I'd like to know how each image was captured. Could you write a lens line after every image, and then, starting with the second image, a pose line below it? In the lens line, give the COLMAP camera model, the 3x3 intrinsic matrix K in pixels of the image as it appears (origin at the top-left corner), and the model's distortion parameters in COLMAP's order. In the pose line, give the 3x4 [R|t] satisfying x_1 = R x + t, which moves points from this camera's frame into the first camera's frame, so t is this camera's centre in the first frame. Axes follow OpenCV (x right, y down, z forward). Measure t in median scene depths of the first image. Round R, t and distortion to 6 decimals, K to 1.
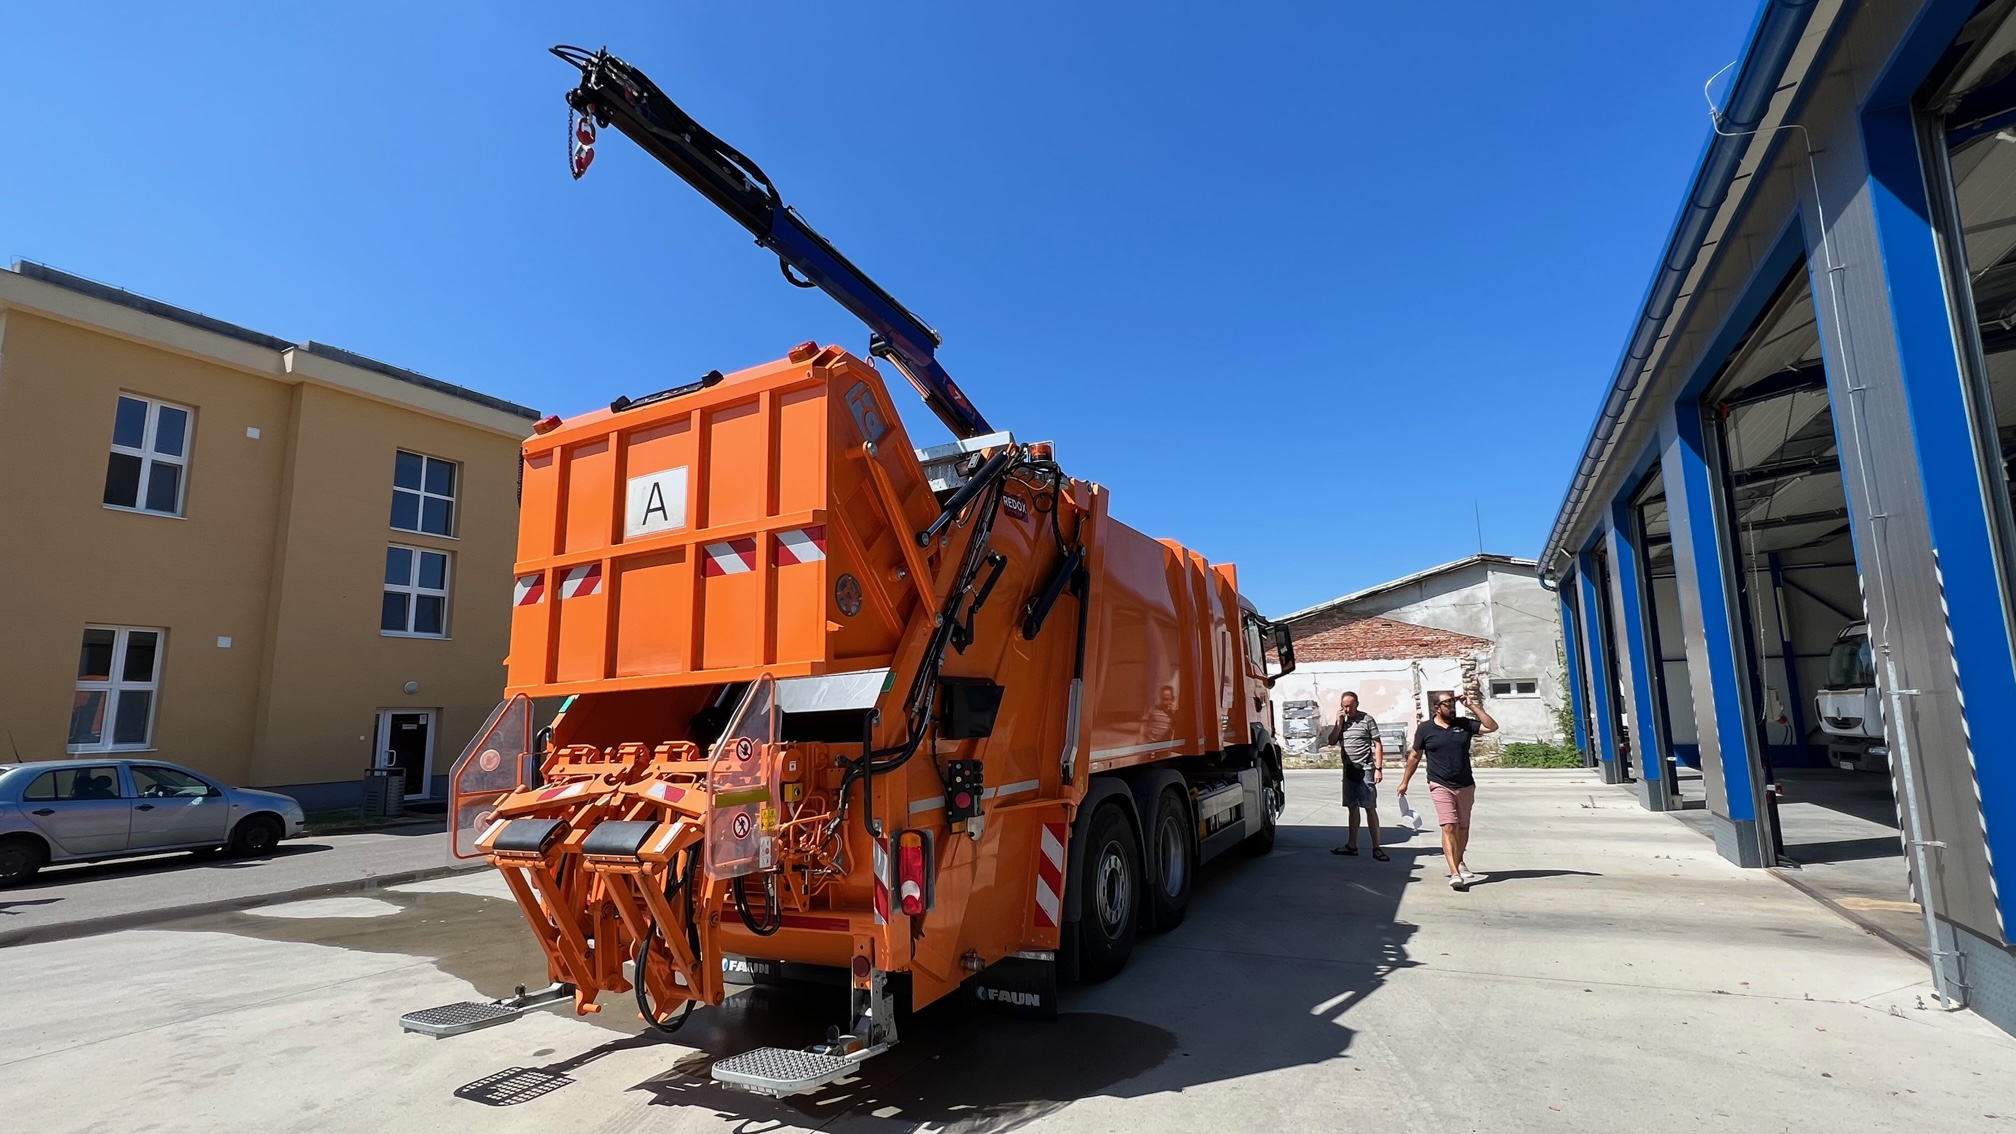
lens RADIAL K [[890.0, 0, 1005.2], [0, 890.0, 571.8], [0, 0, 1]] dist [-0.000511, -0.000078]
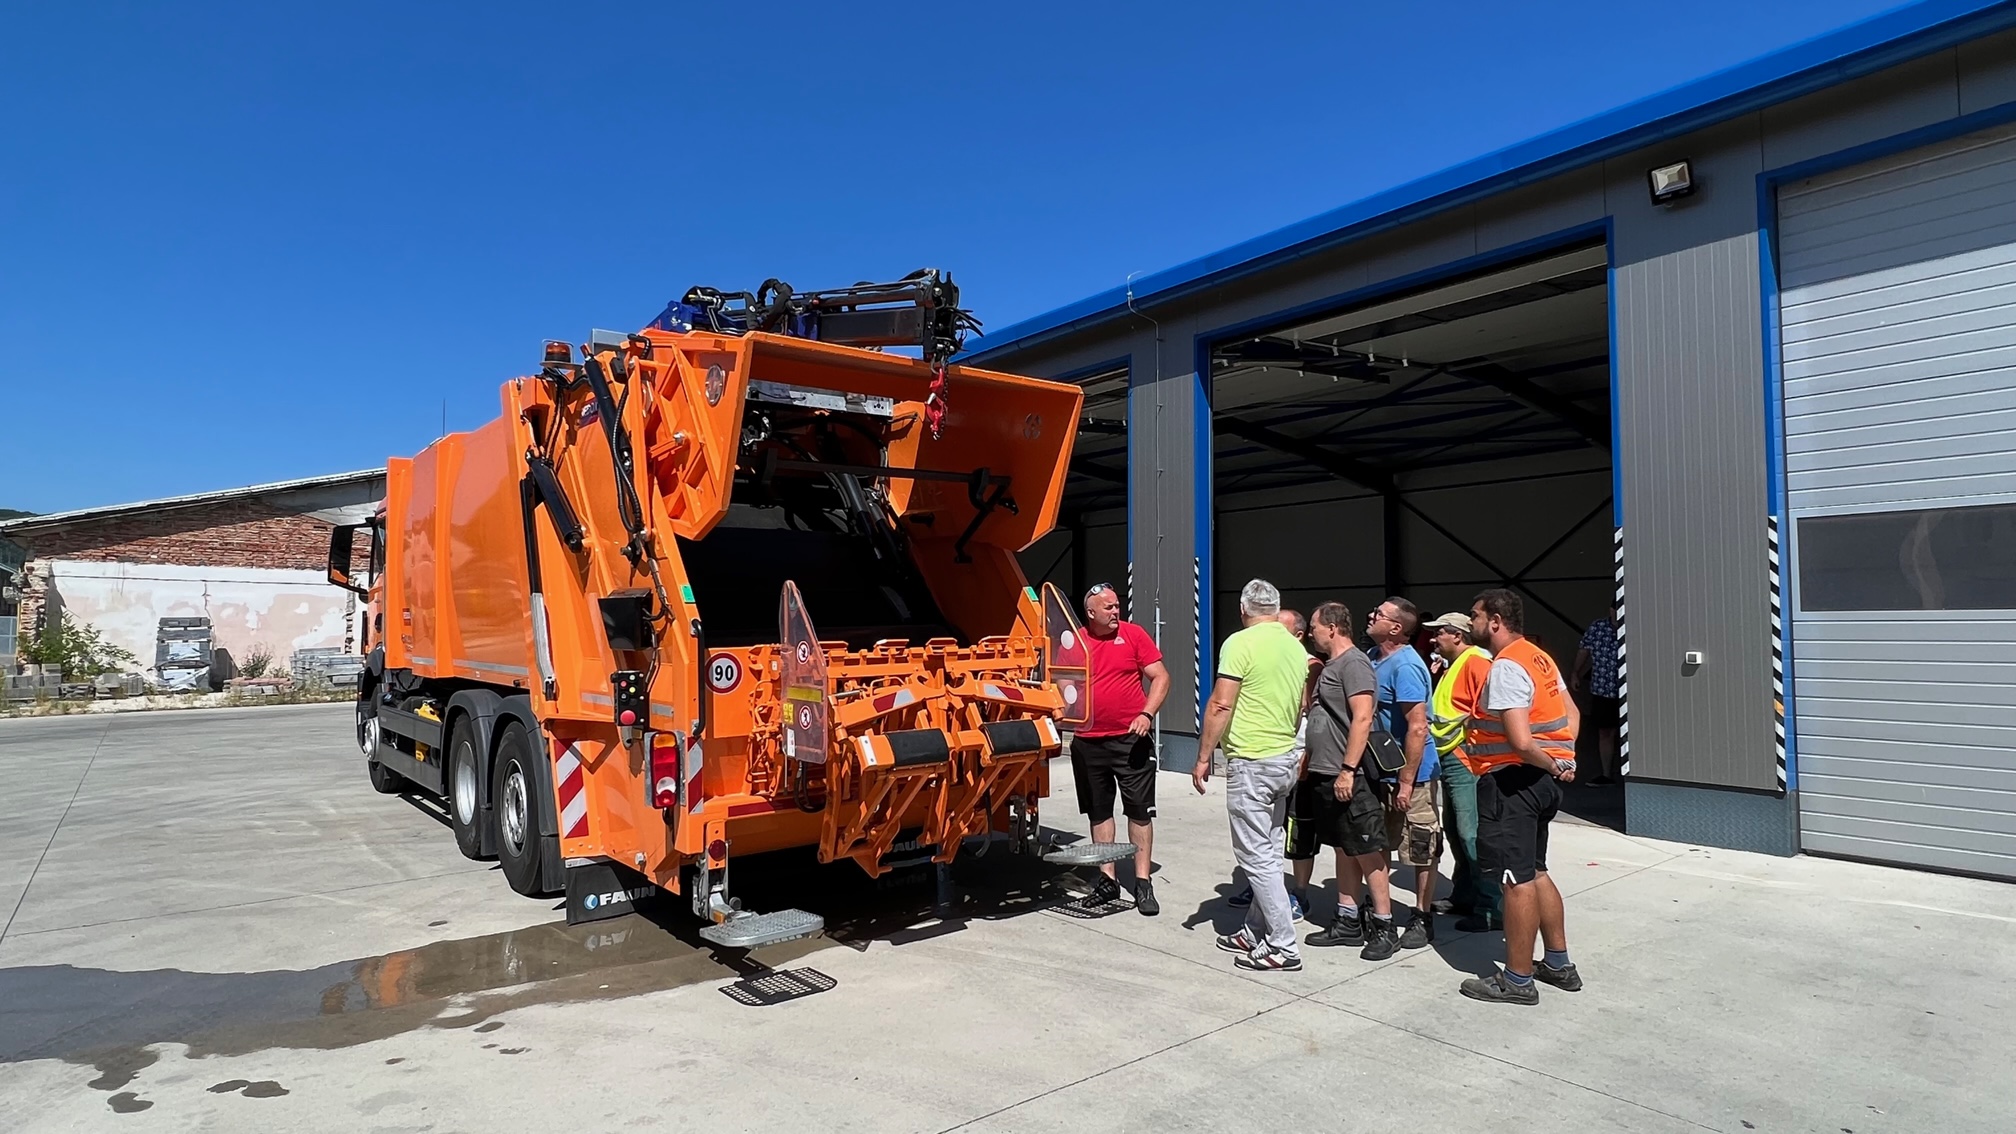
lens RADIAL K [[1069.8, 0, 1008.0], [0, 1069.8, 567.0], [0, 0, 1]] dist [-0.001260, -0.000139]
pose [[0.397990, 0.077273, 0.914130, -1.104408], [-0.155312, 0.987738, -0.015876, 0.079540], [-0.904147, -0.135657, 0.405111, 0.268067]]
